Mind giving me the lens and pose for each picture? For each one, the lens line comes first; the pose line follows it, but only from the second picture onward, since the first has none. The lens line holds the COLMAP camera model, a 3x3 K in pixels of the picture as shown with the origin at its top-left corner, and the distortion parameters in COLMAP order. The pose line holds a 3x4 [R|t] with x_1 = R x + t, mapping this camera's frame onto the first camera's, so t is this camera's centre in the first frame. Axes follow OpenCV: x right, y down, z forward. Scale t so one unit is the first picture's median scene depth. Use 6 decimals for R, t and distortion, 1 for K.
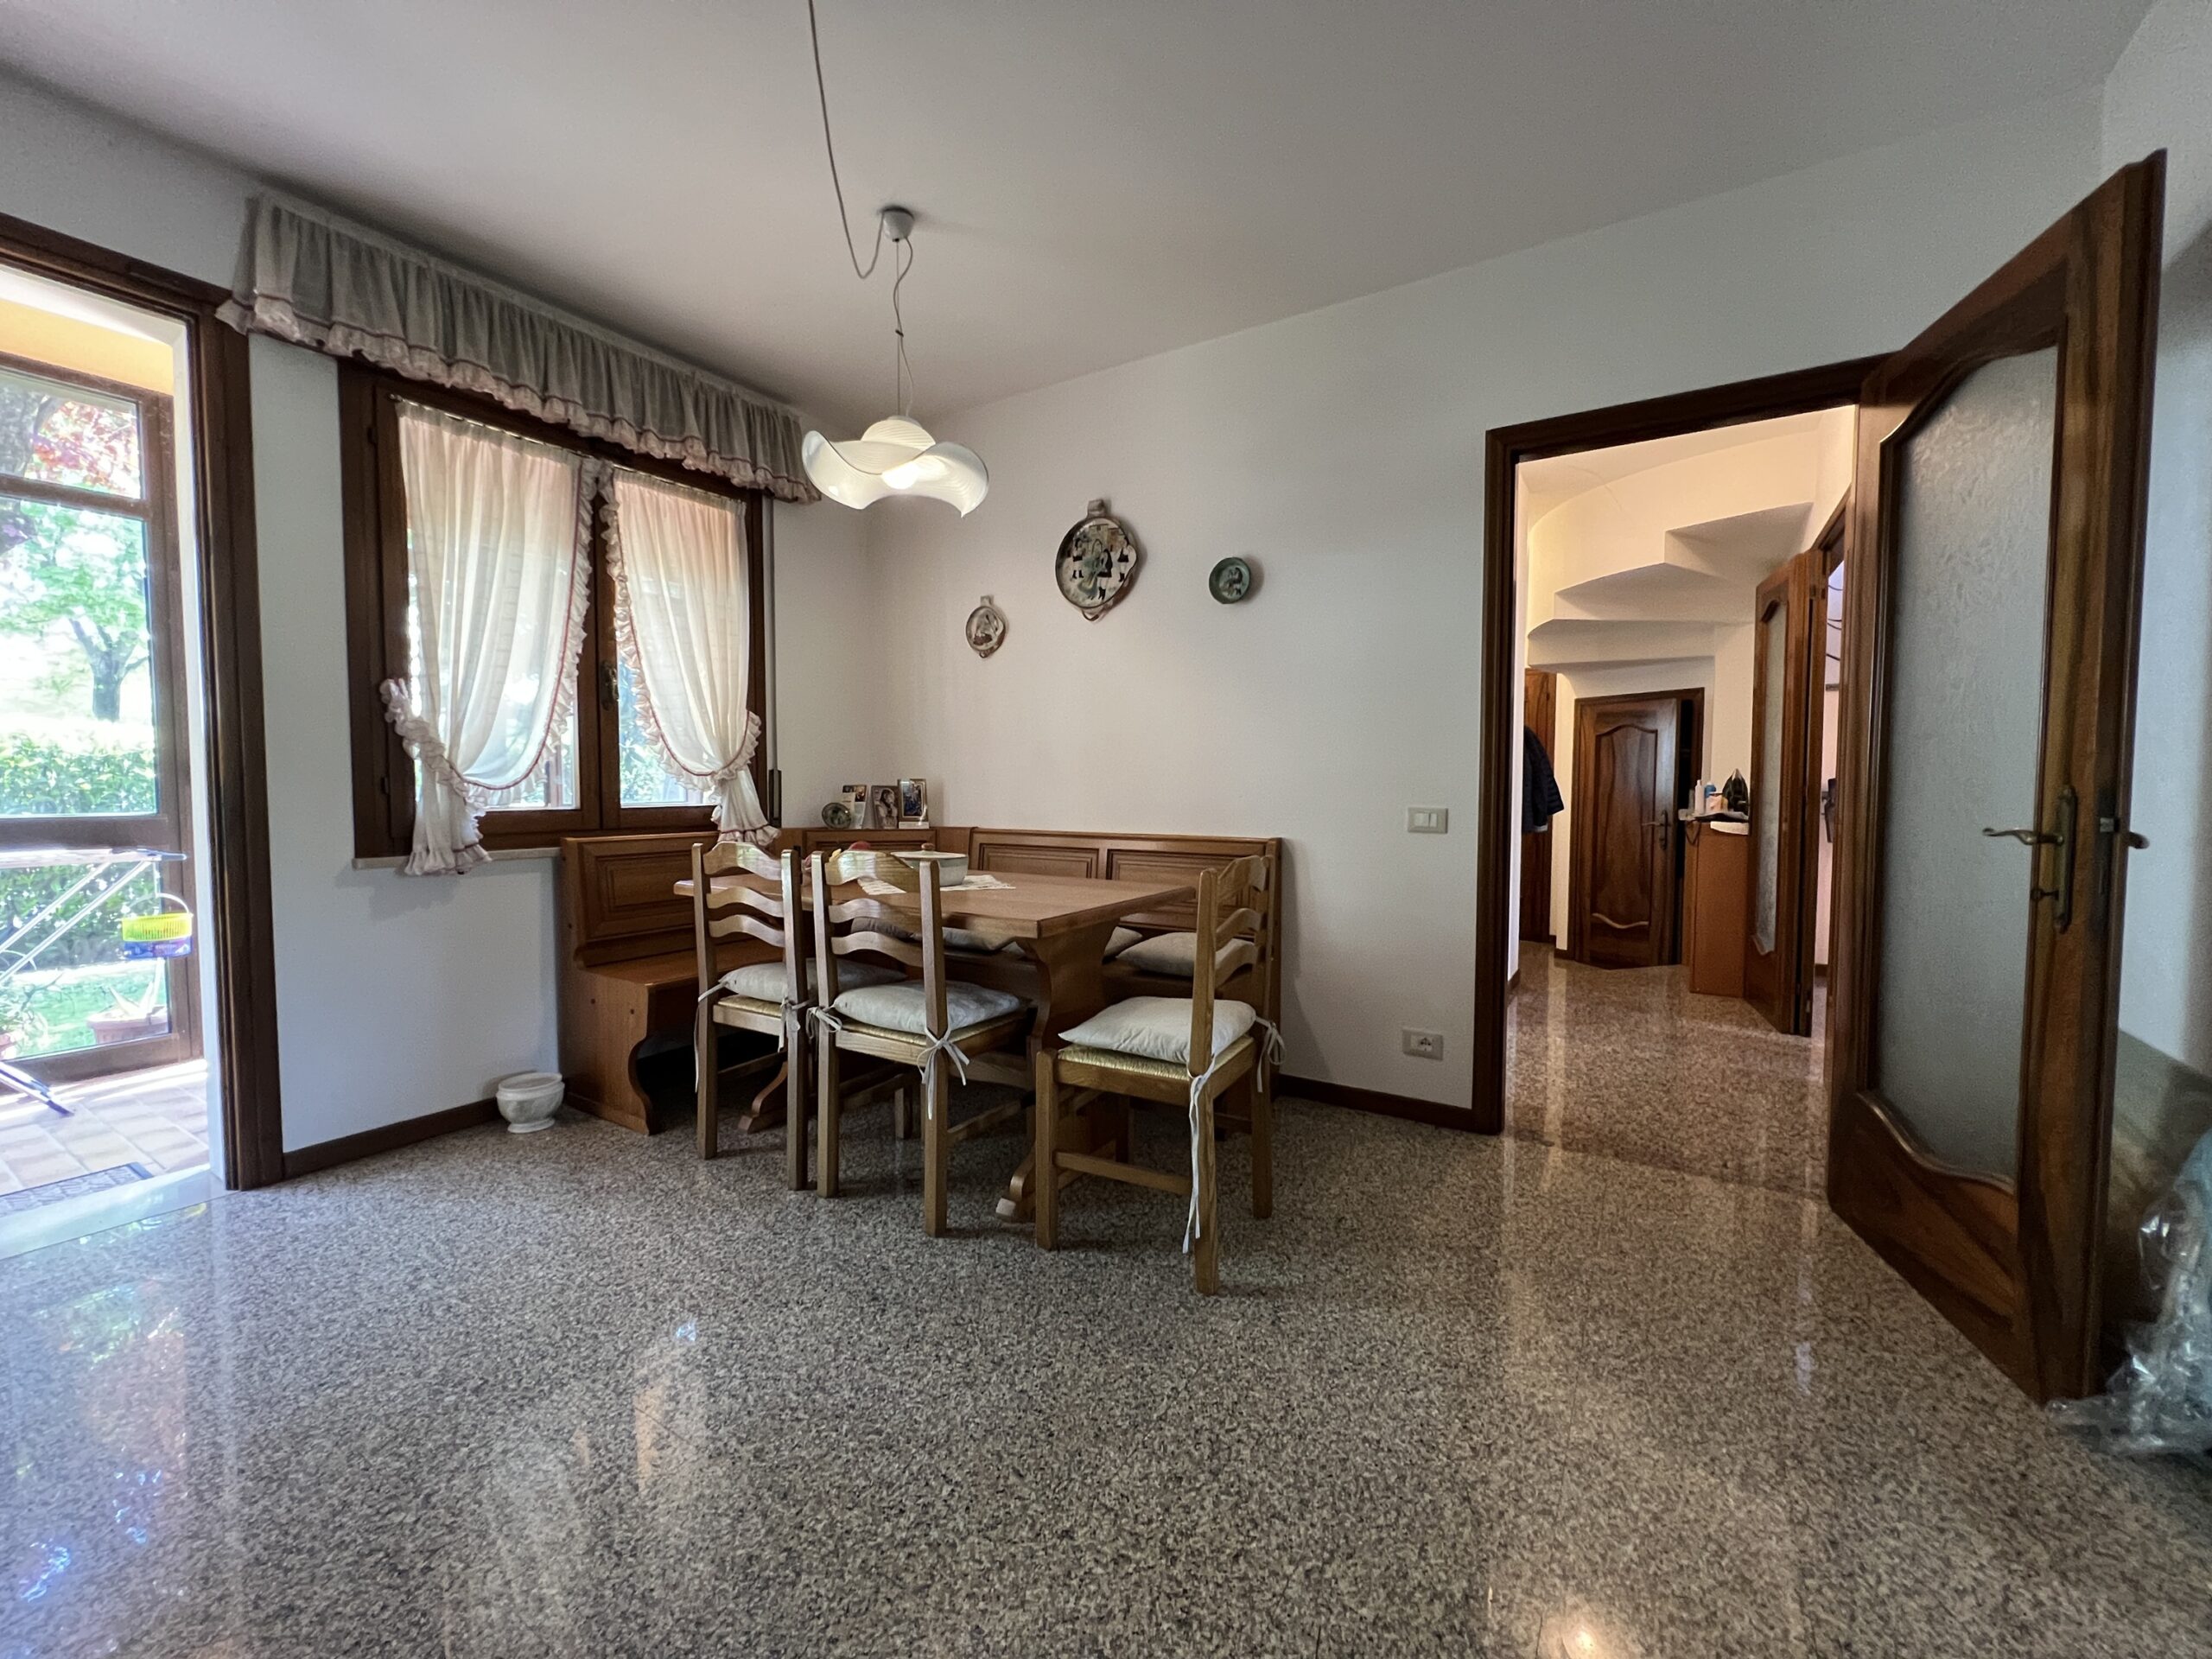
lens RADIAL K [[889.5, 0, 1107.3], [0, 889.5, 825.9], [0, 0, 1]] dist [-0.002595, 0.000299]
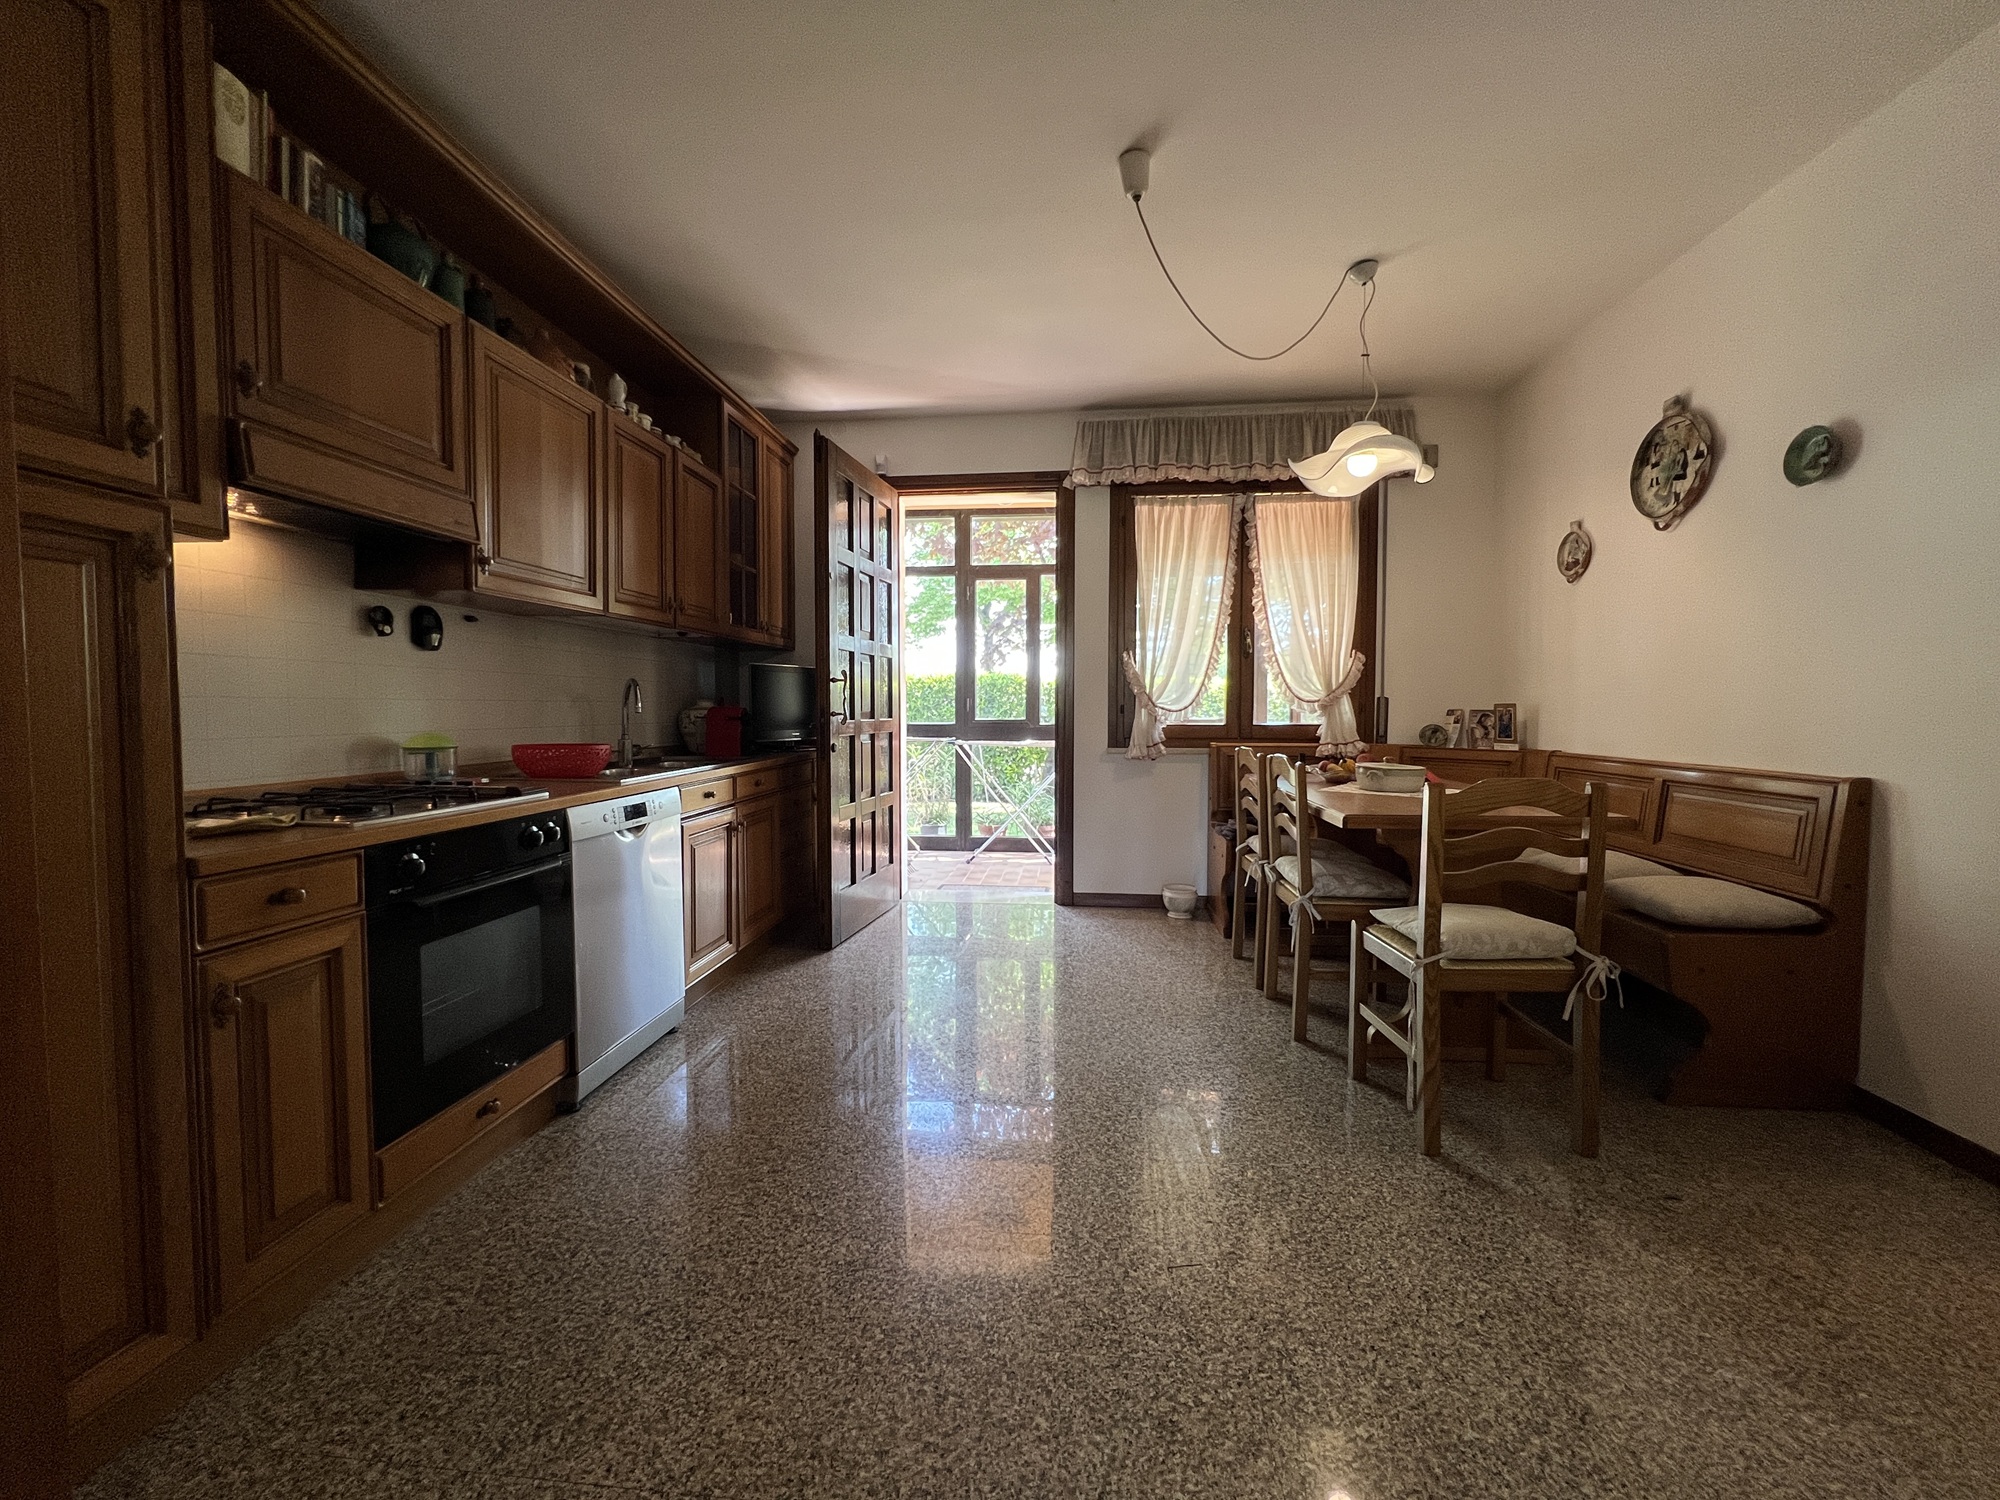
lens RADIAL K [[804.1, 0, 994.3], [0, 804.1, 743.5], [0, 0, 1]] dist [-0.004147, 0.000799]
pose [[0.442658, 0.038279, -0.895873, 0.482550], [-0.041807, 0.998883, 0.022023, 0.000189], [0.895716, 0.027705, 0.443763, 0.020248]]
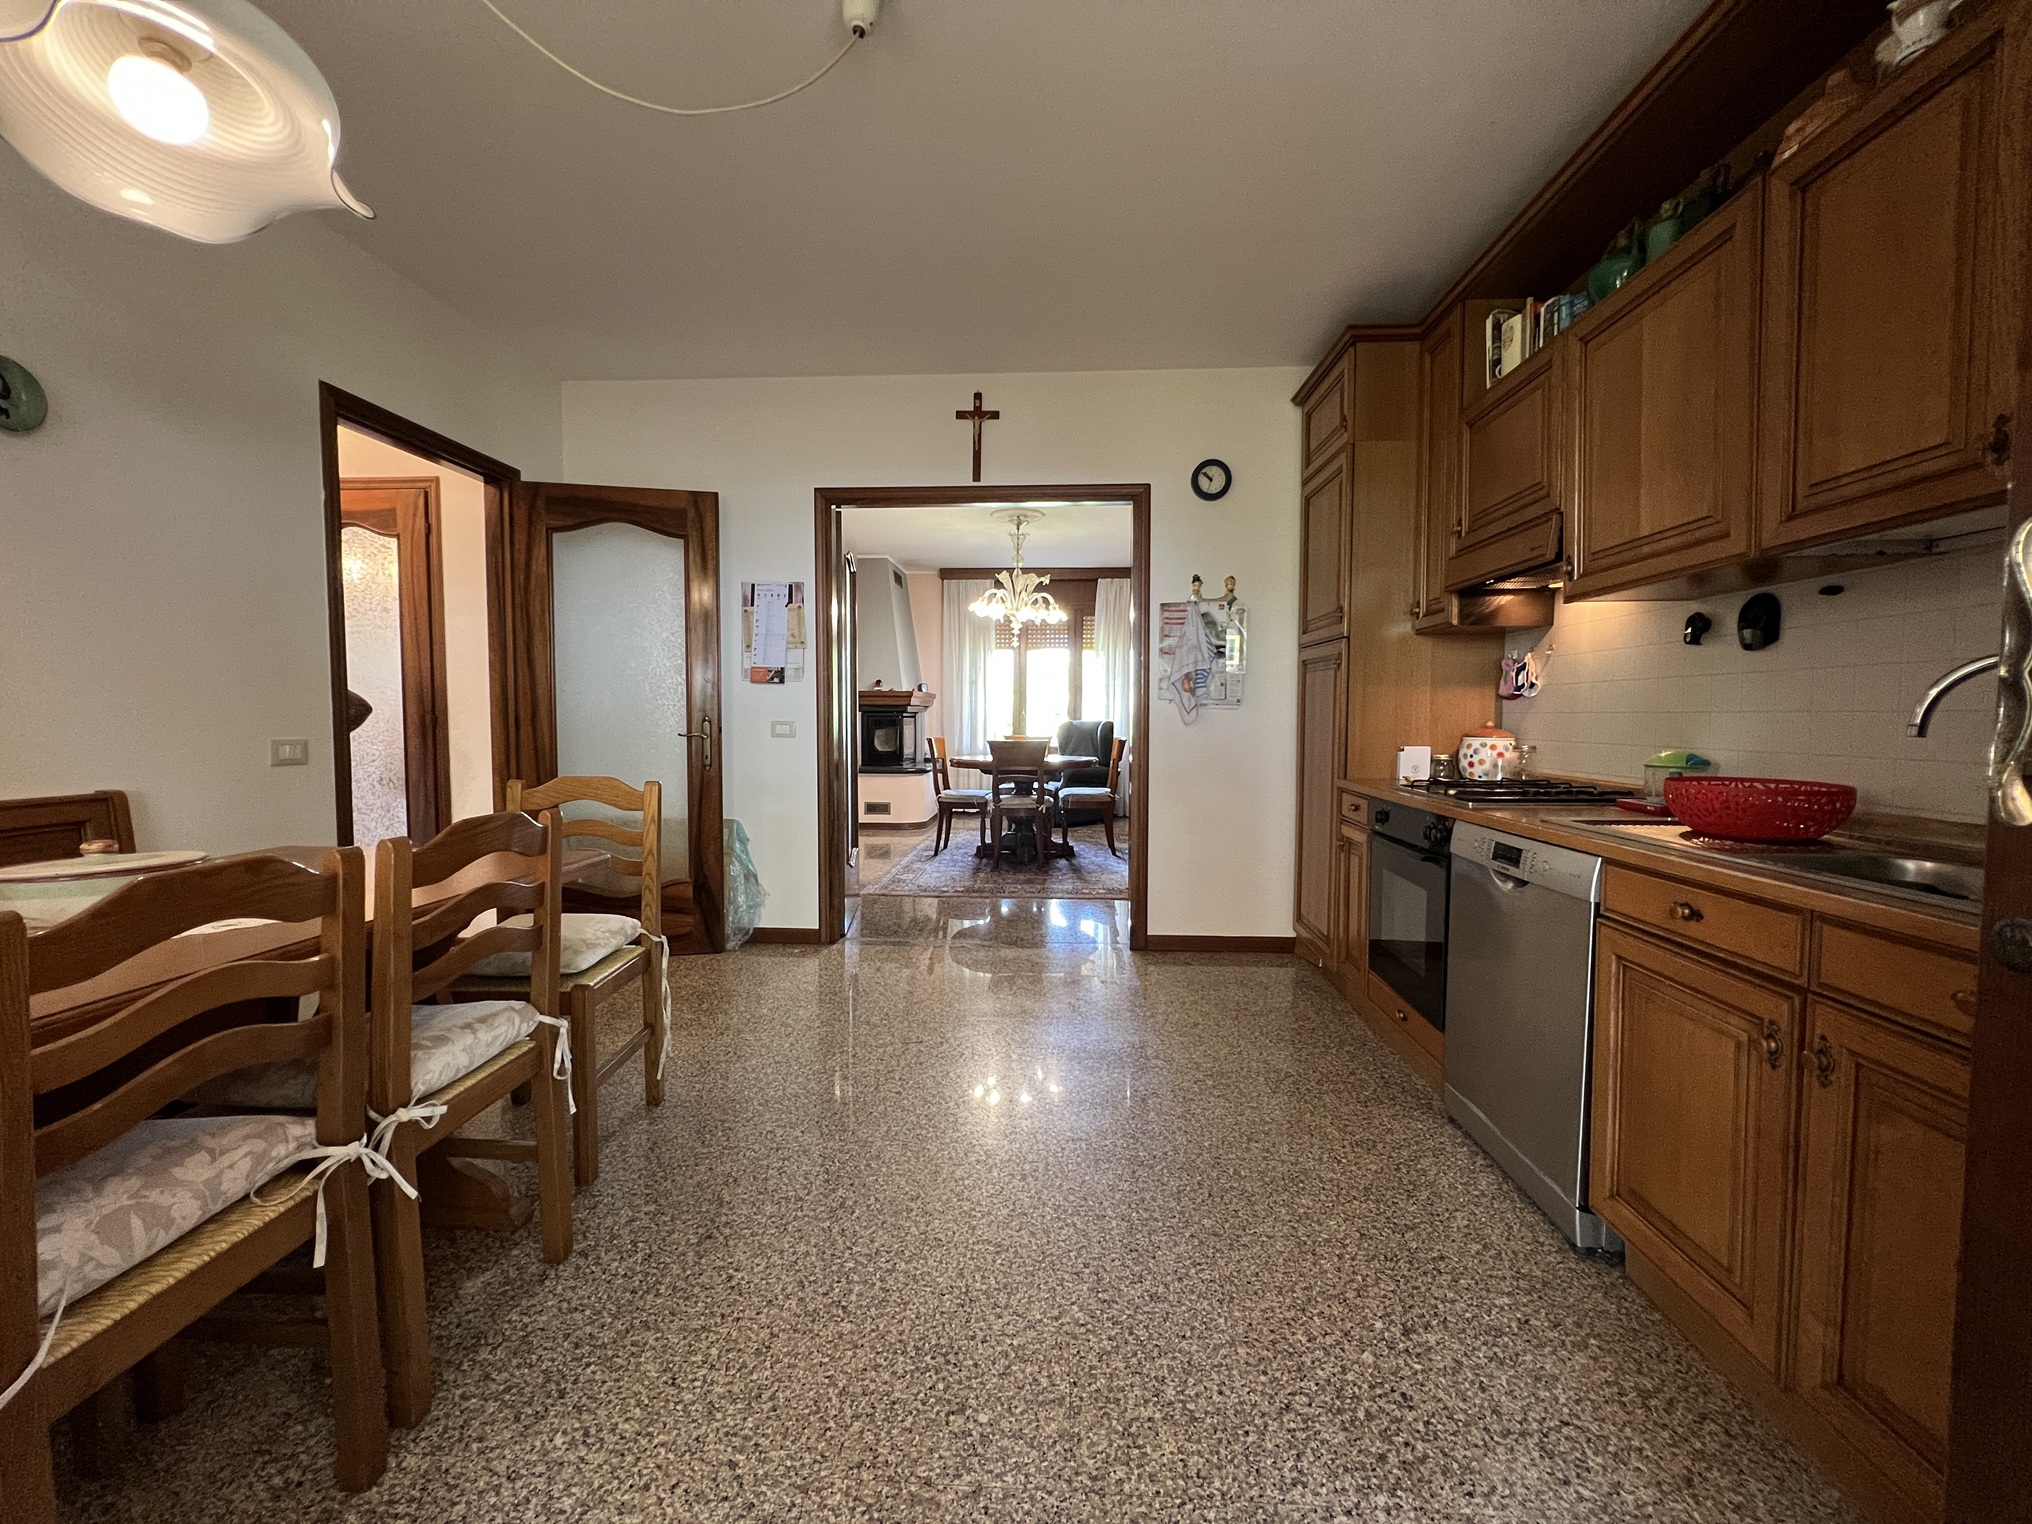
lens RADIAL K [[817.0, 0, 1021.8], [0, 817.0, 750.6], [0, 0, 1]] dist [-0.004147, 0.000799]
pose [[-0.492254, -0.042328, 0.869422, -0.744774], [0.036571, 0.996929, 0.069242, -0.037181], [-0.869683, 0.065880, -0.489195, 0.684187]]
